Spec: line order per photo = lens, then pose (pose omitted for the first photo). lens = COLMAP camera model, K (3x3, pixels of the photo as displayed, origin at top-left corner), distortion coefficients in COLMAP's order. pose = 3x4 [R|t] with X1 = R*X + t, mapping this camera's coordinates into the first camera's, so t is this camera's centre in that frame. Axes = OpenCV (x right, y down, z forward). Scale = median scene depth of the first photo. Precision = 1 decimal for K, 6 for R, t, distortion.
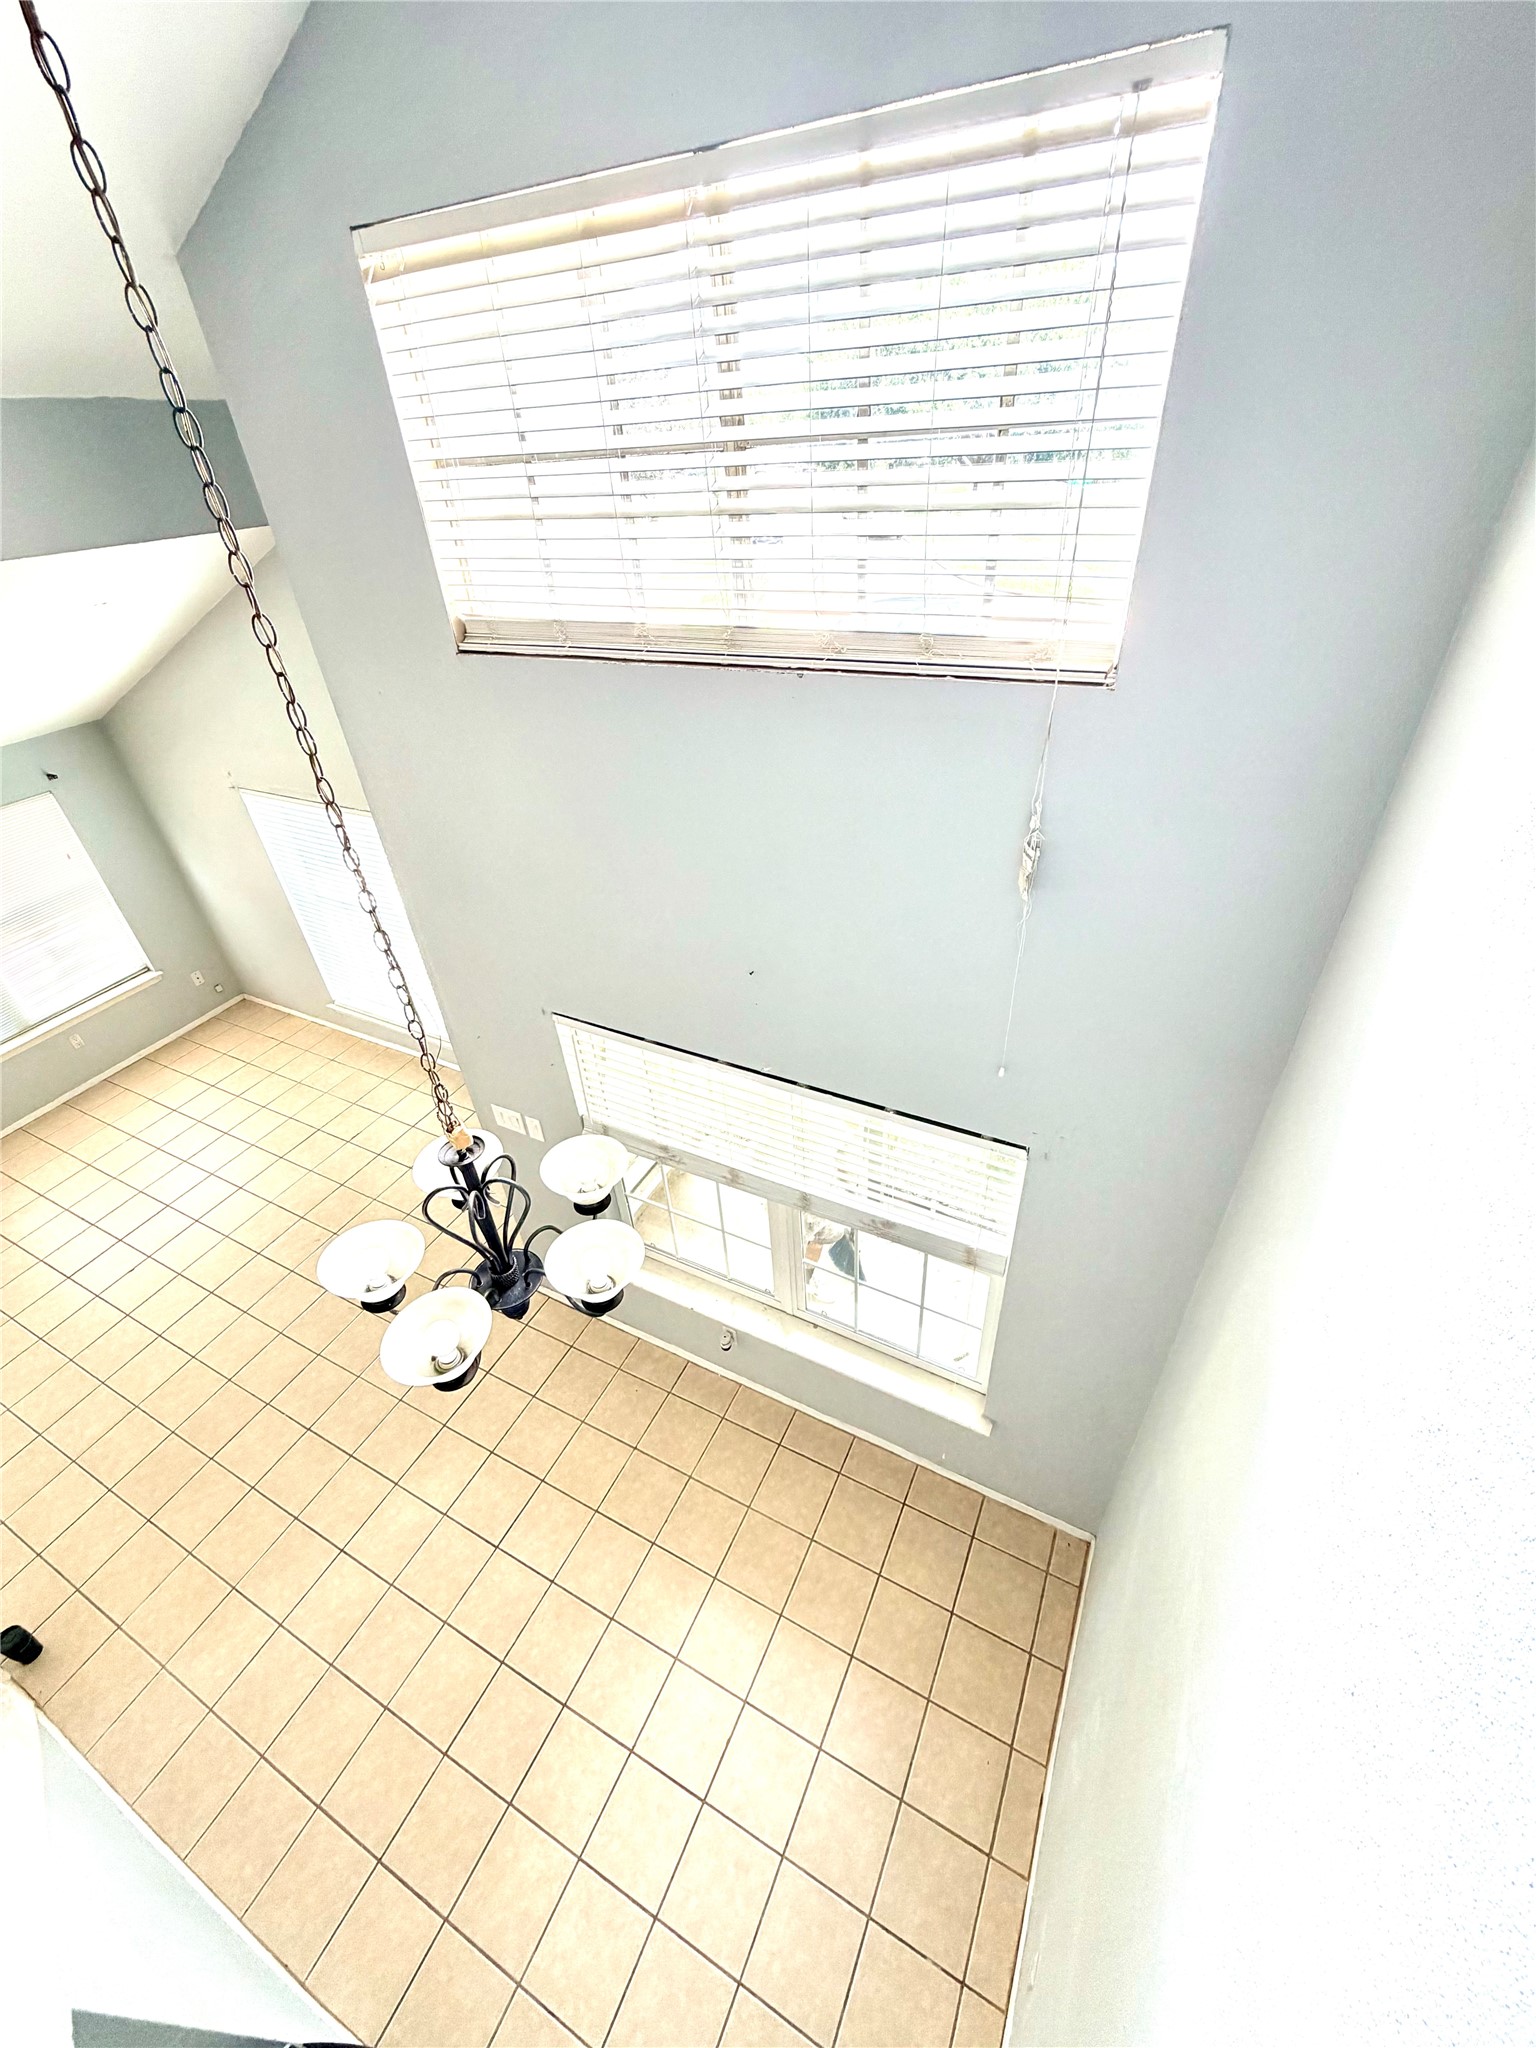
lens RADIAL K [[819.3, 0, 774.0], [0, 819.3, 1021.0], [0, 0, 1]] dist [0.000213, -0.000292]
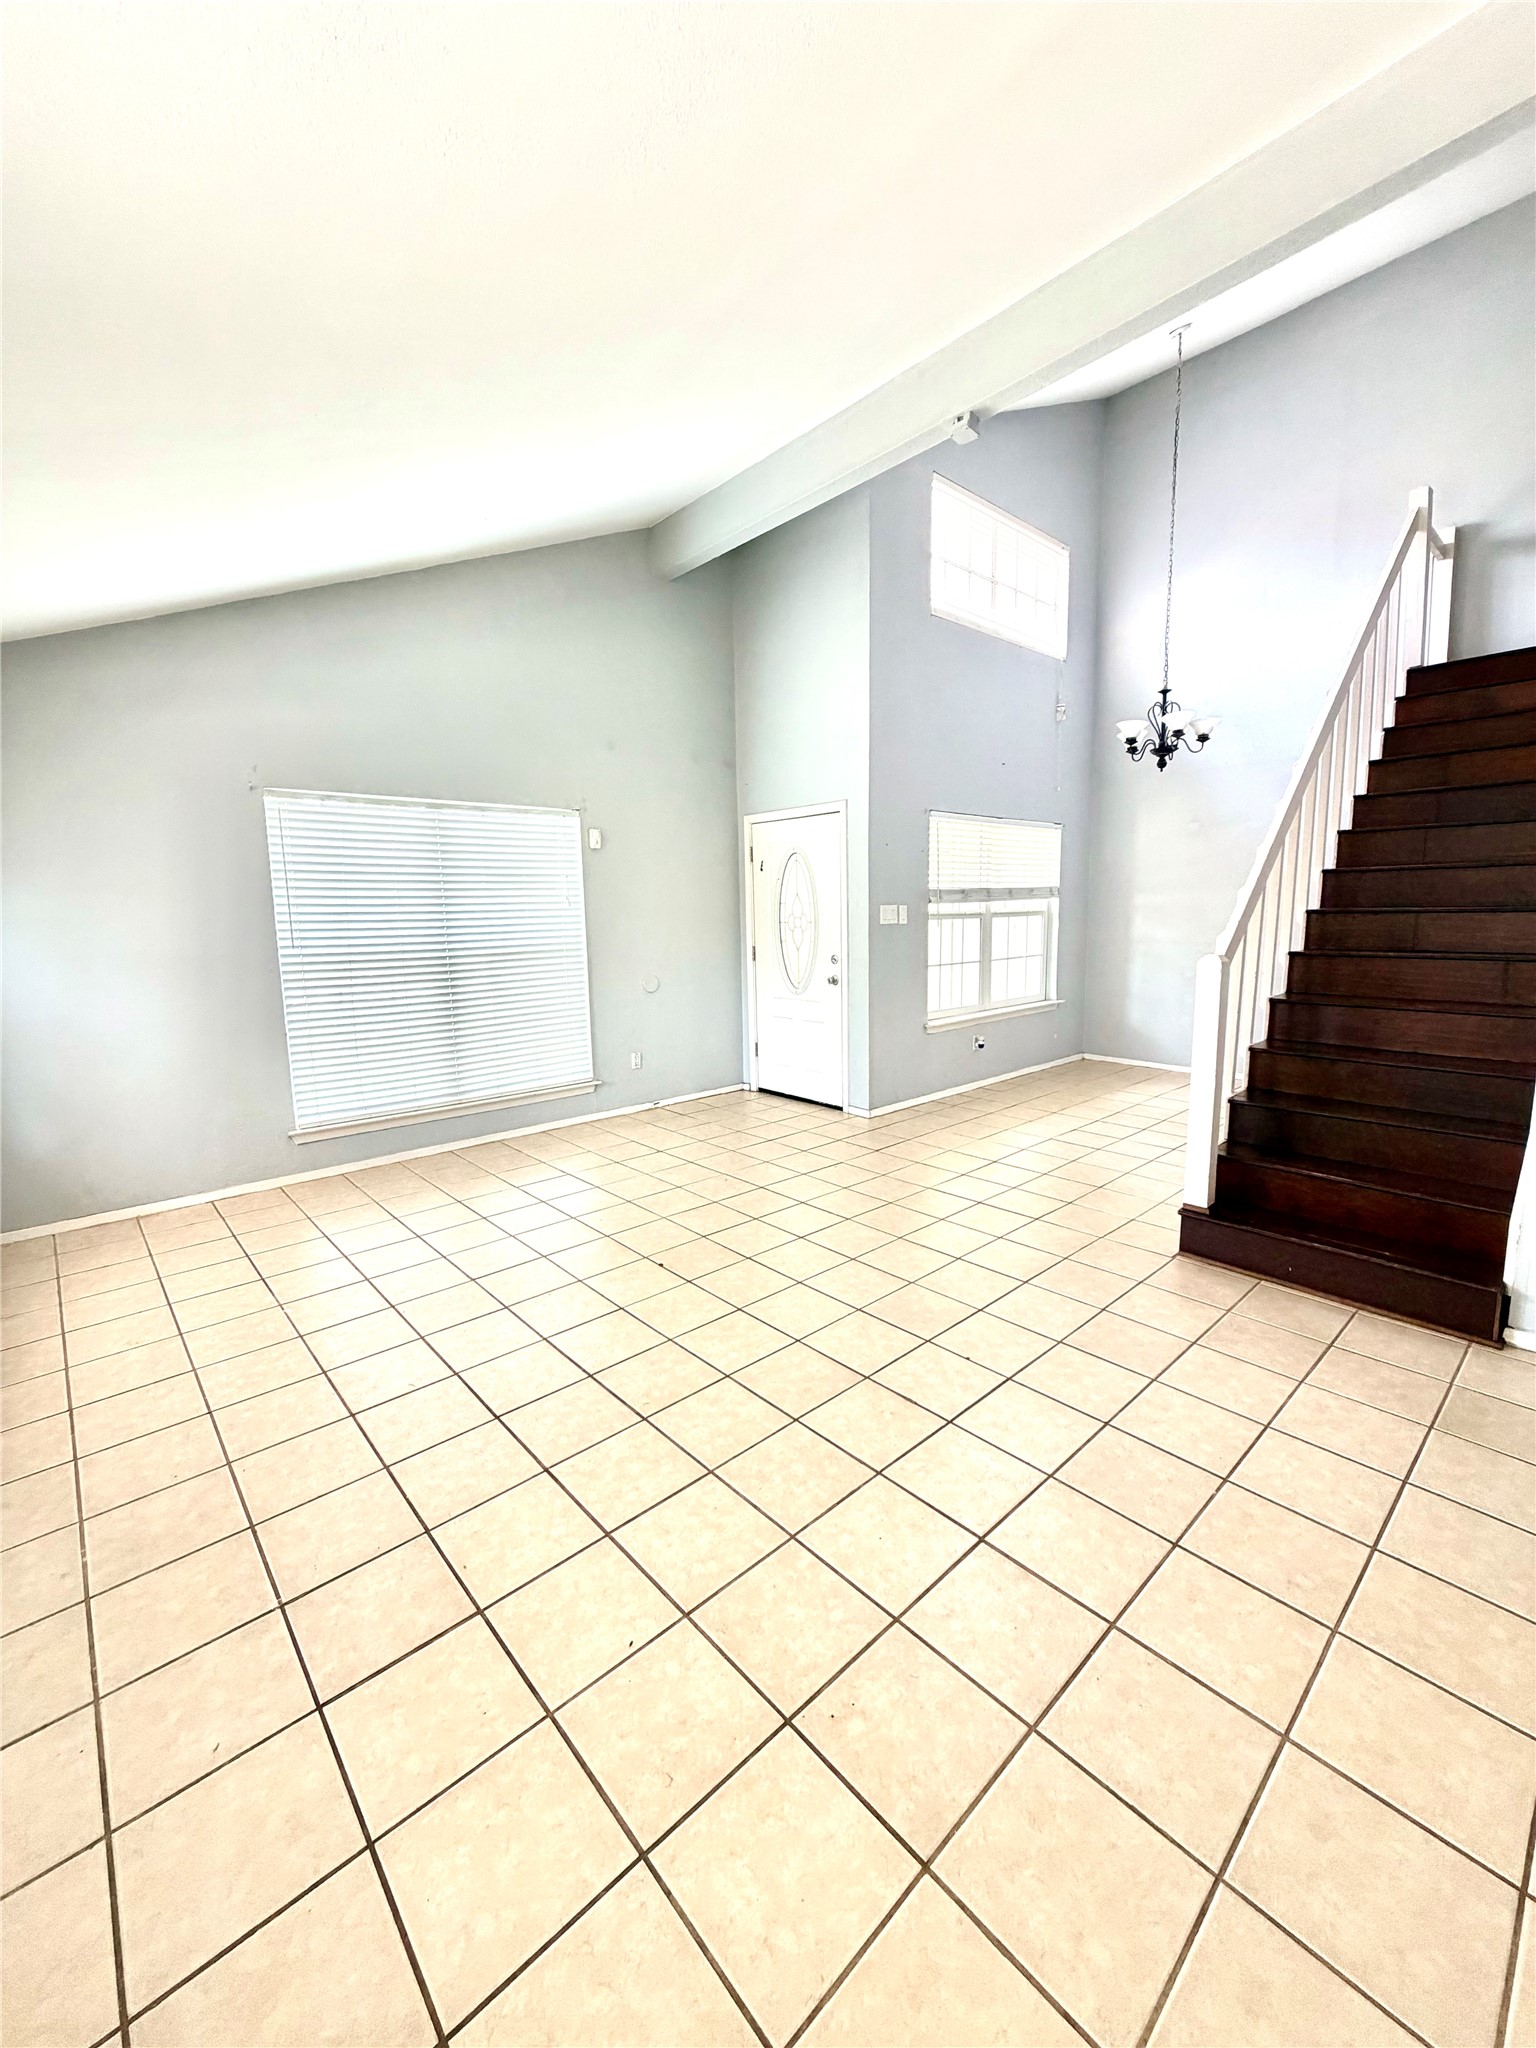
lens RADIAL K [[820.9, 0, 770.4], [0, 820.9, 1022.1], [0, 0, 1]] dist [-0.000406, 0.000235]
pose [[0.364827, -0.080732, 0.927569, -1.805114], [0.542017, 0.828441, -0.141079, 0.377305], [-0.757046, 0.554227, 0.345996, 0.756640]]
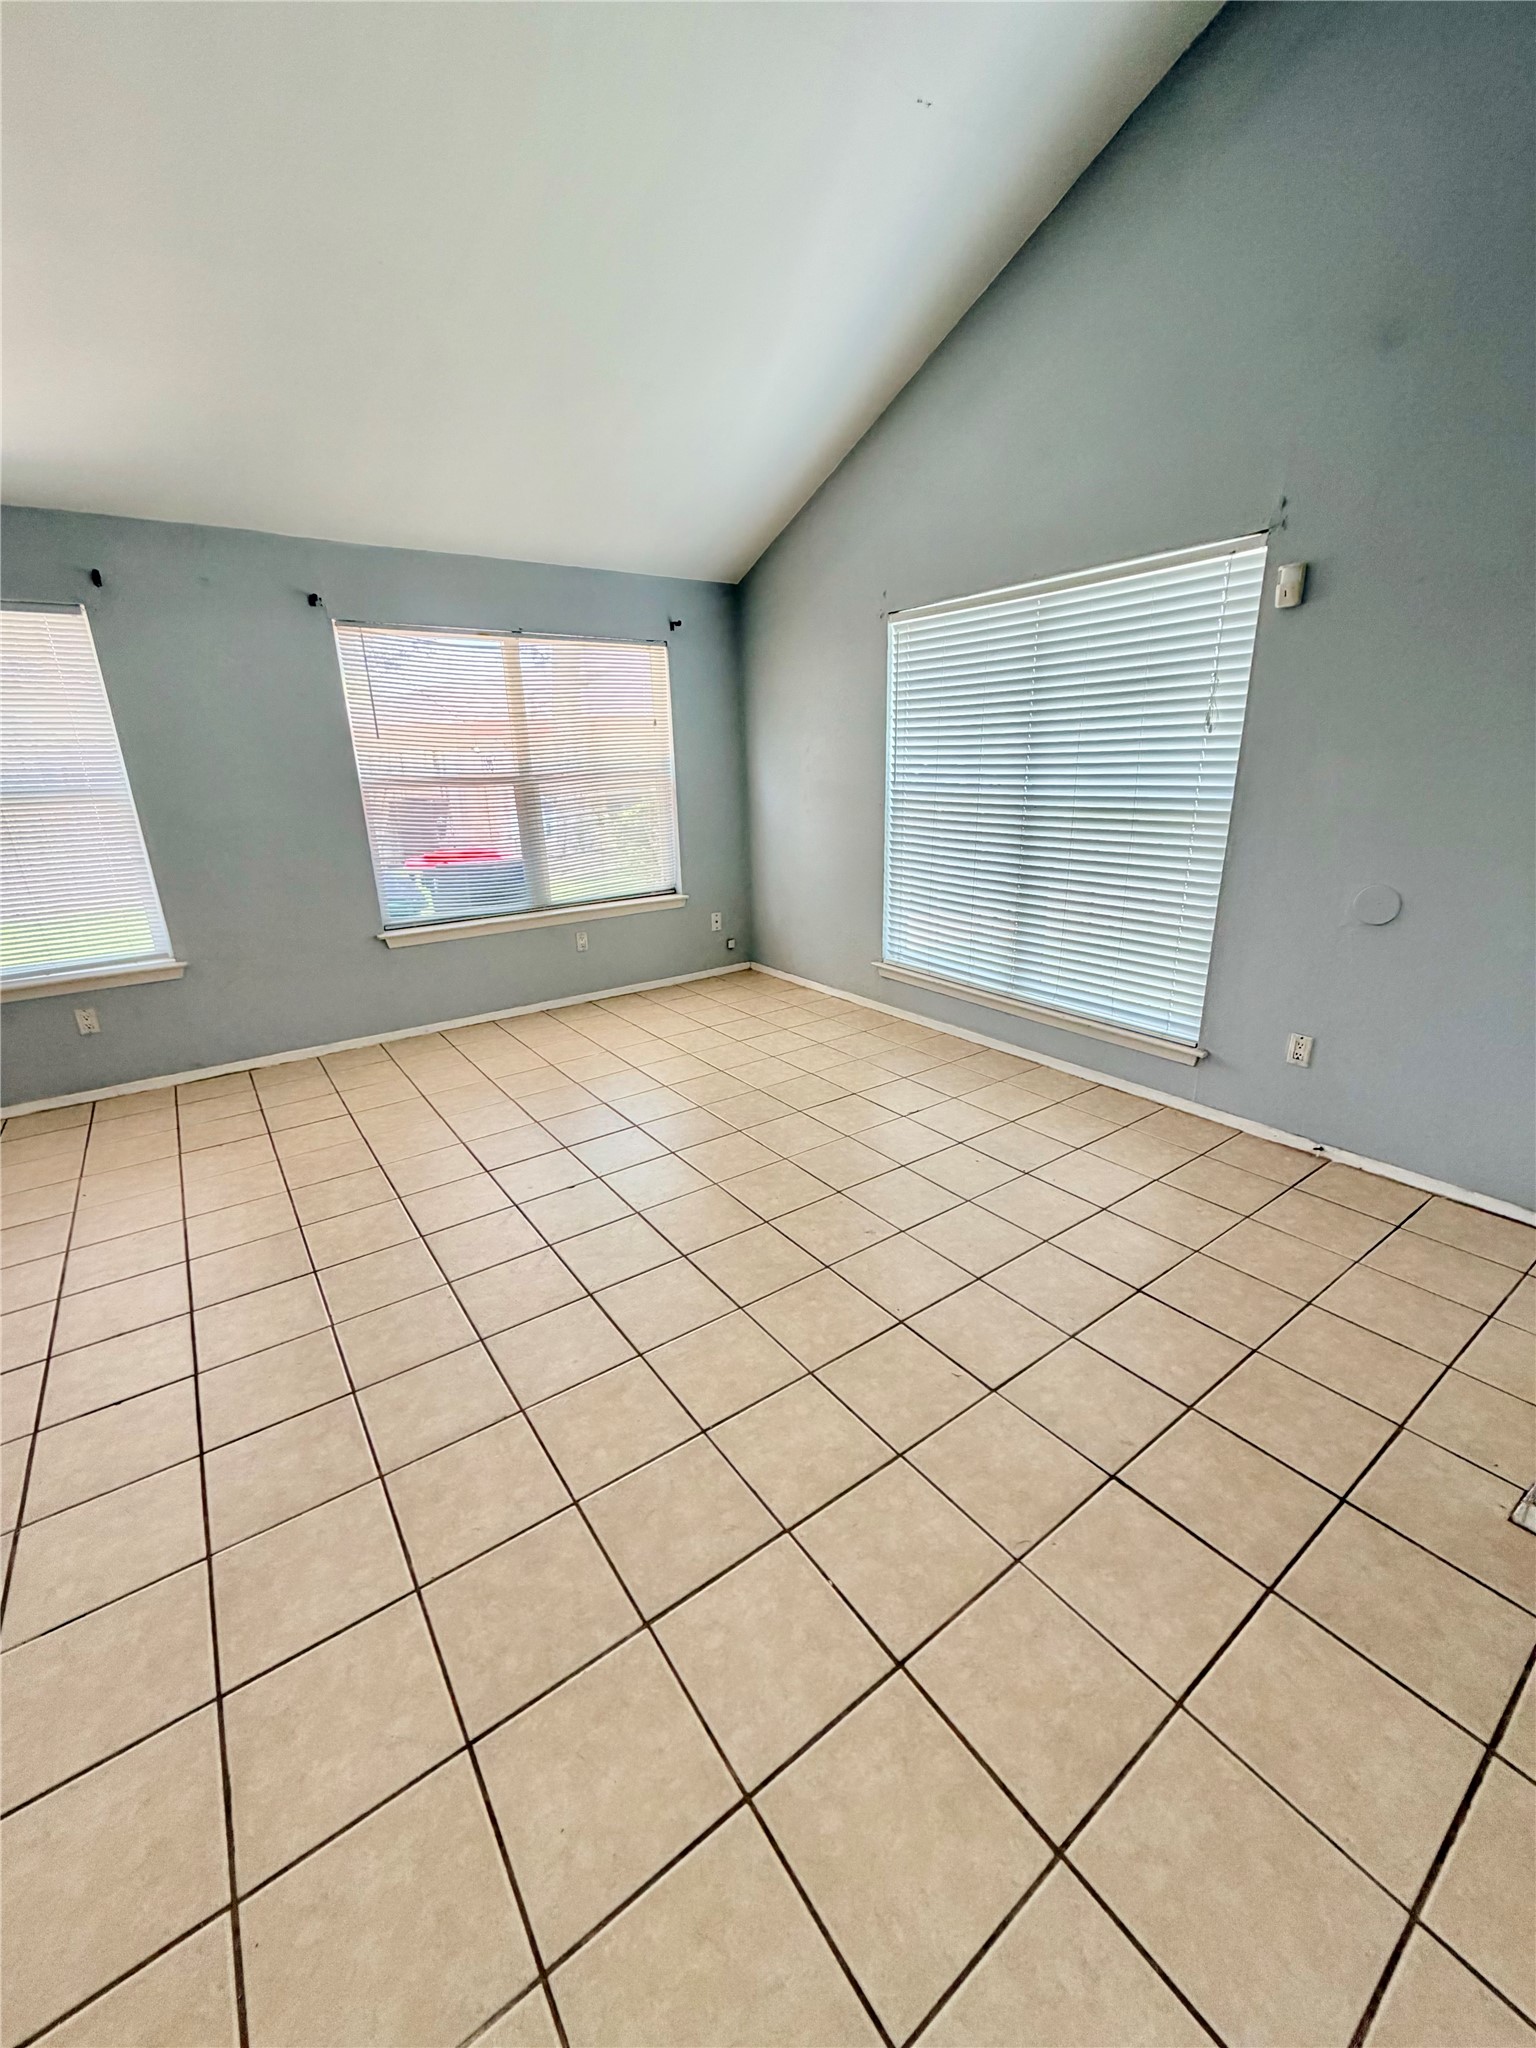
lens RADIAL K [[820.9, 0, 770.4], [0, 820.9, 1022.1], [0, 0, 1]] dist [-0.000406, 0.000235]
pose [[0.888168, 0.172513, -0.425907, -0.556318], [-0.286394, 0.932637, -0.219469, 0.368247], [0.359356, 0.316903, 0.877745, 0.647452]]
